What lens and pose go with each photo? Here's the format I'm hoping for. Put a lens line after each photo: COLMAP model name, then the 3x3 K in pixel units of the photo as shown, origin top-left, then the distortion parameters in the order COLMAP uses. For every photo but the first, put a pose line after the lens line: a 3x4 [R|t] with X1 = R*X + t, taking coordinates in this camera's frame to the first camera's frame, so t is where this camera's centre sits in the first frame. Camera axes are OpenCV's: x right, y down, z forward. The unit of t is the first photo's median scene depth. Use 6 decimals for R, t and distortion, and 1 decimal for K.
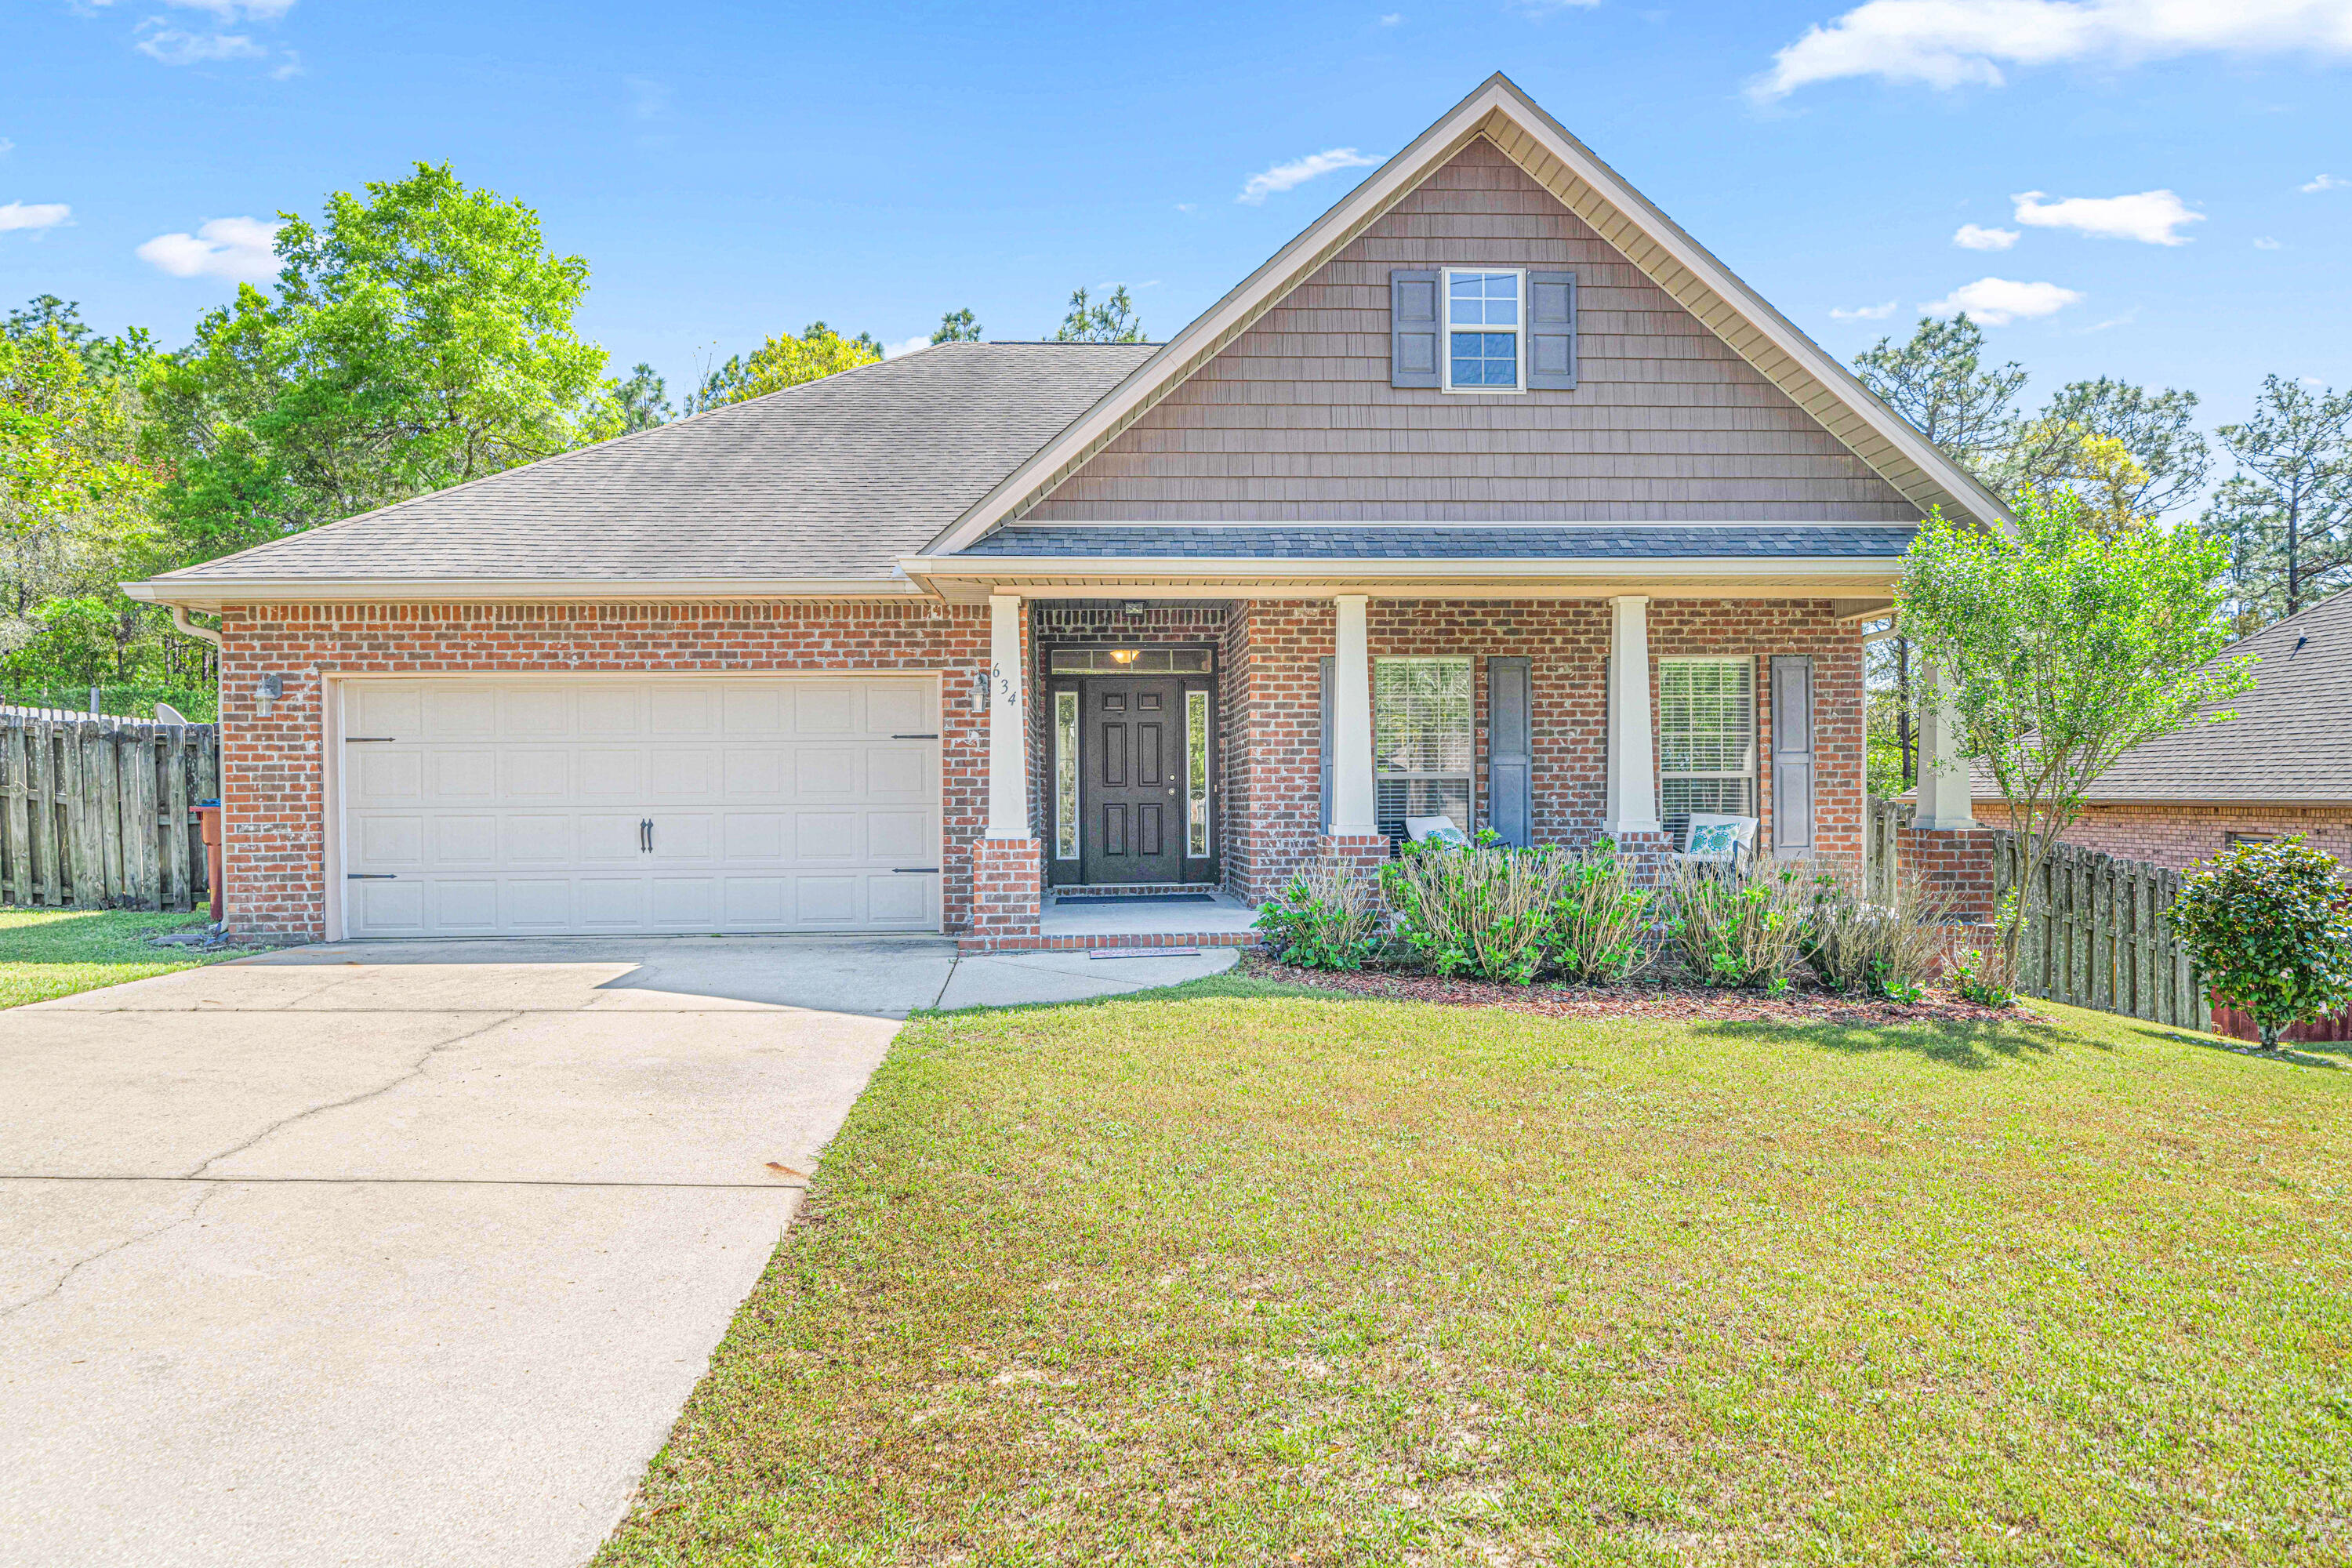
lens RADIAL K [[1579.8, 0, 1175.7], [0, 1579.8, 786.9], [0, 0, 1]] dist [-0.002725, 0.001661]
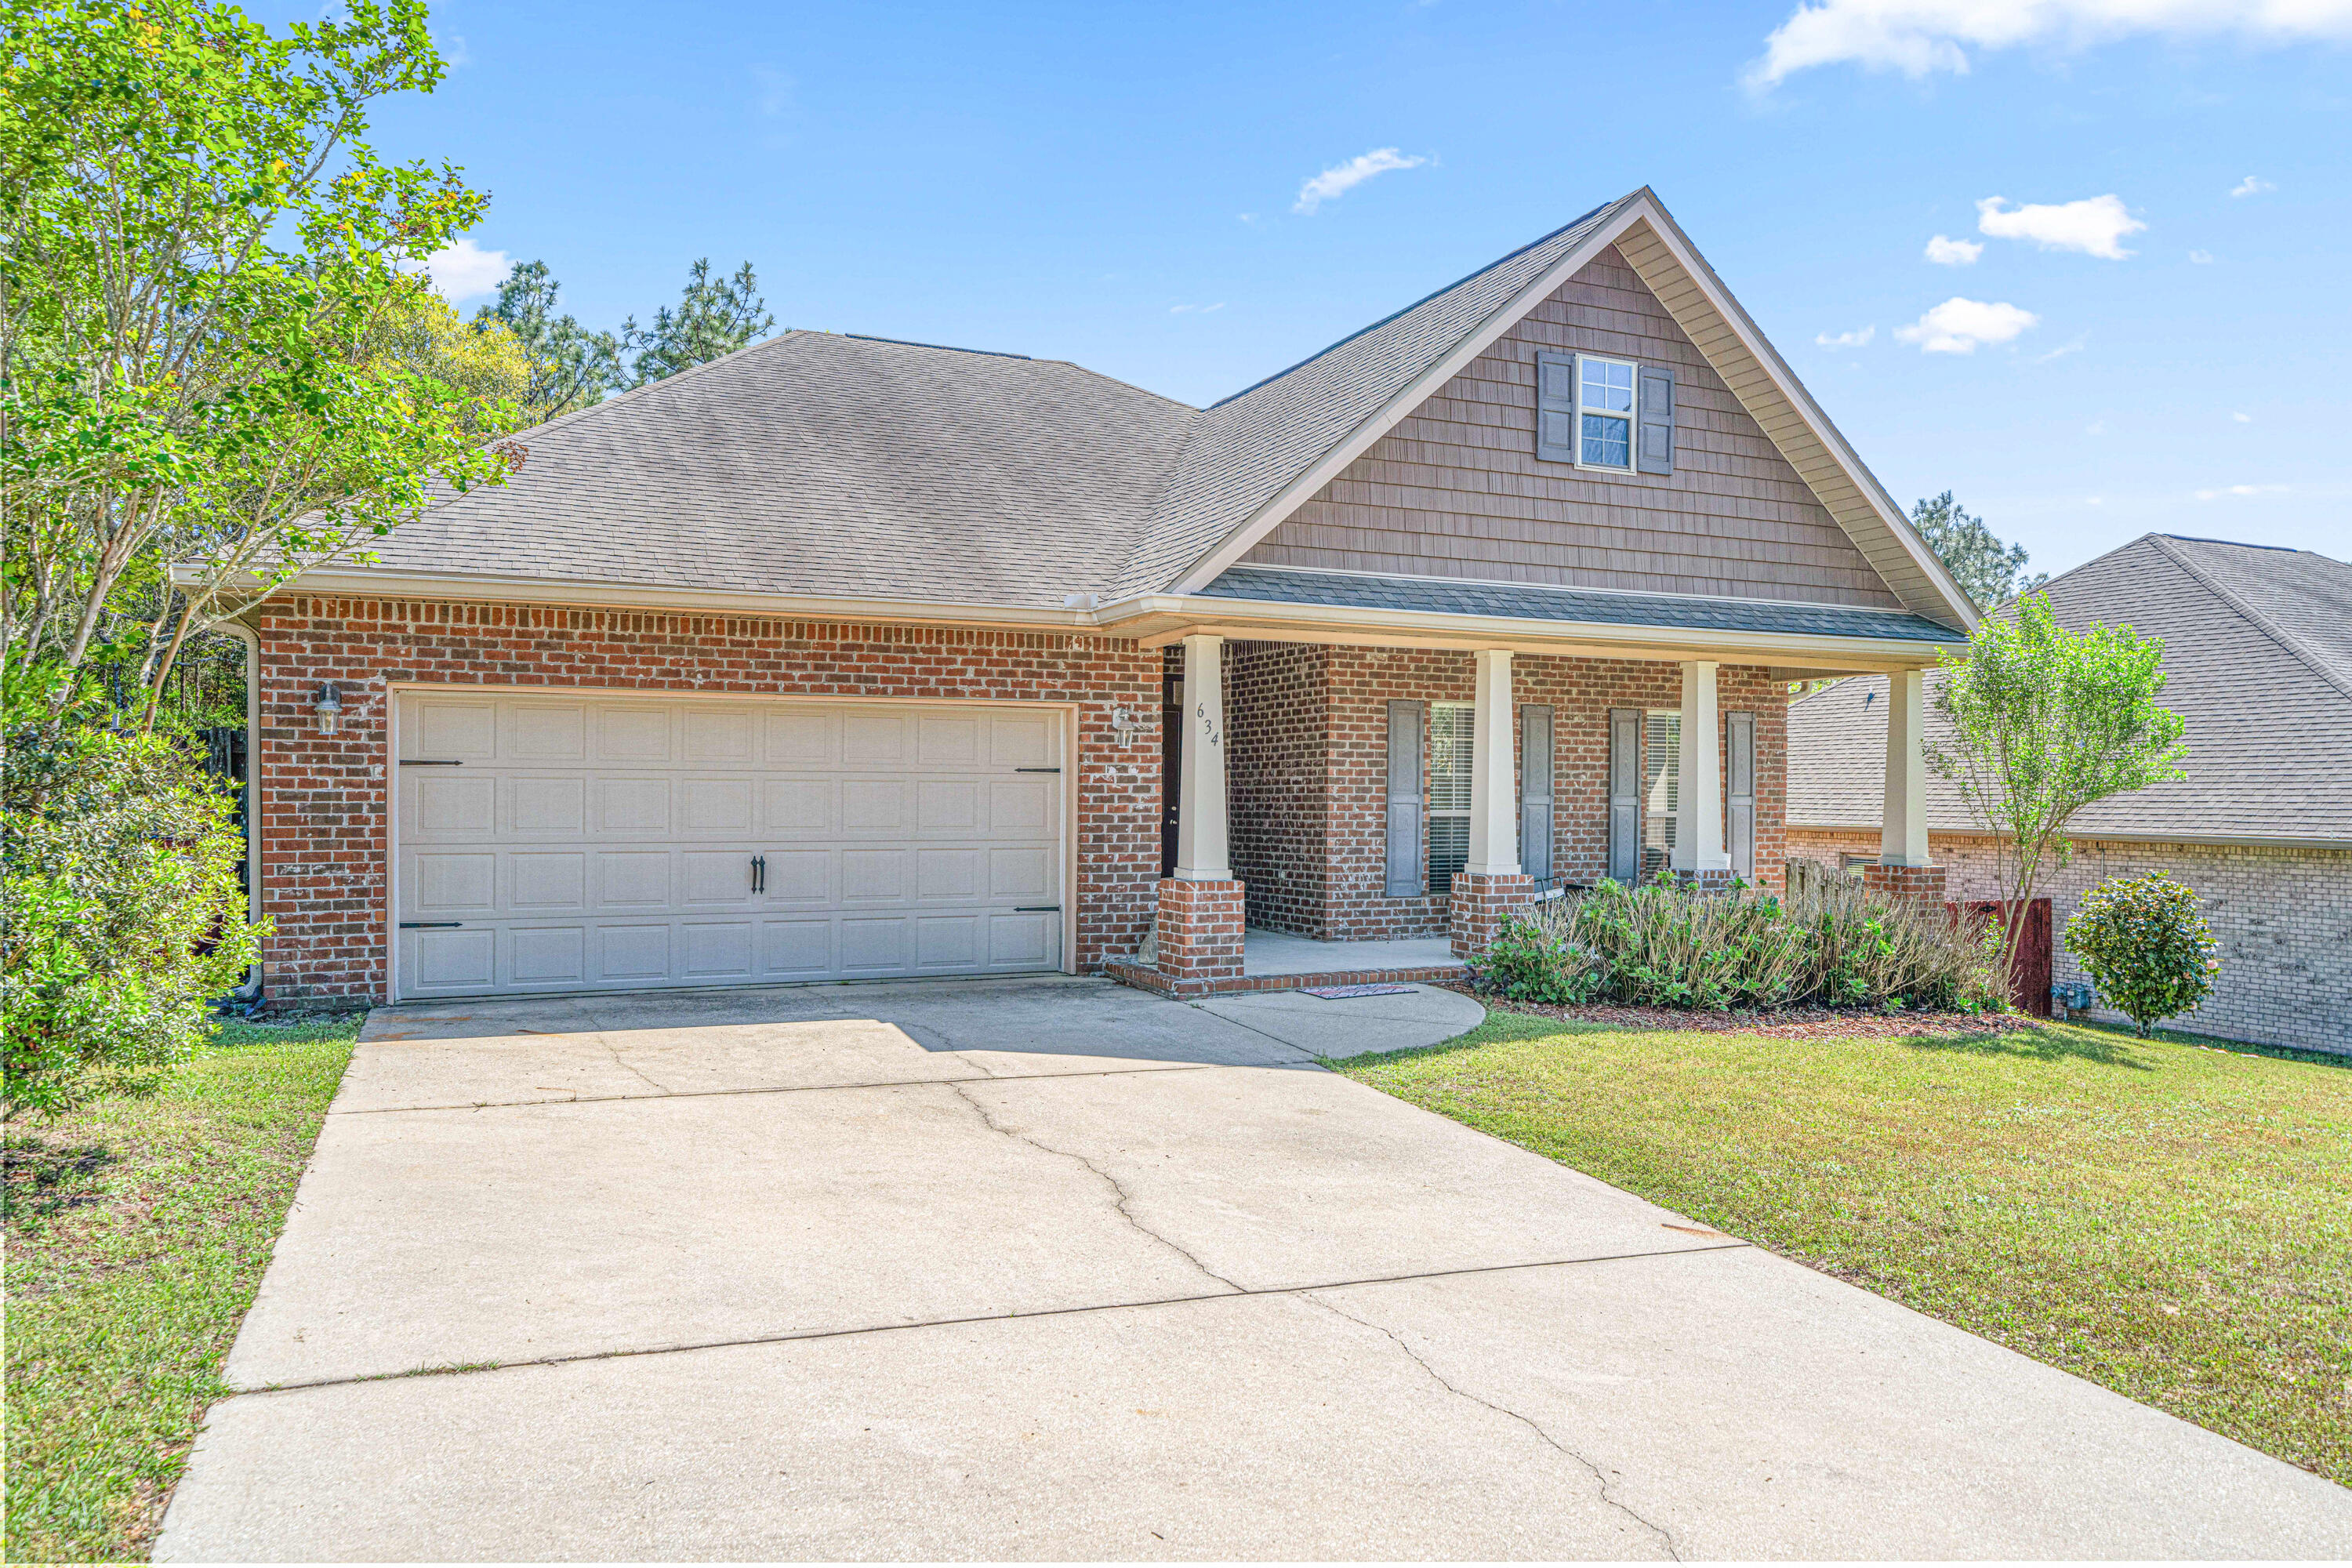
lens RADIAL K [[1602.3, 0, 1175.5], [0, 1602.3, 787.2], [0, 0, 1]] dist [-0.000845, -0.003833]
pose [[0.933383, 0.014697, 0.358582, -0.454113], [-0.014862, 0.999887, -0.002298, -0.021245], [-0.358575, -0.003185, 0.933495, 0.060738]]
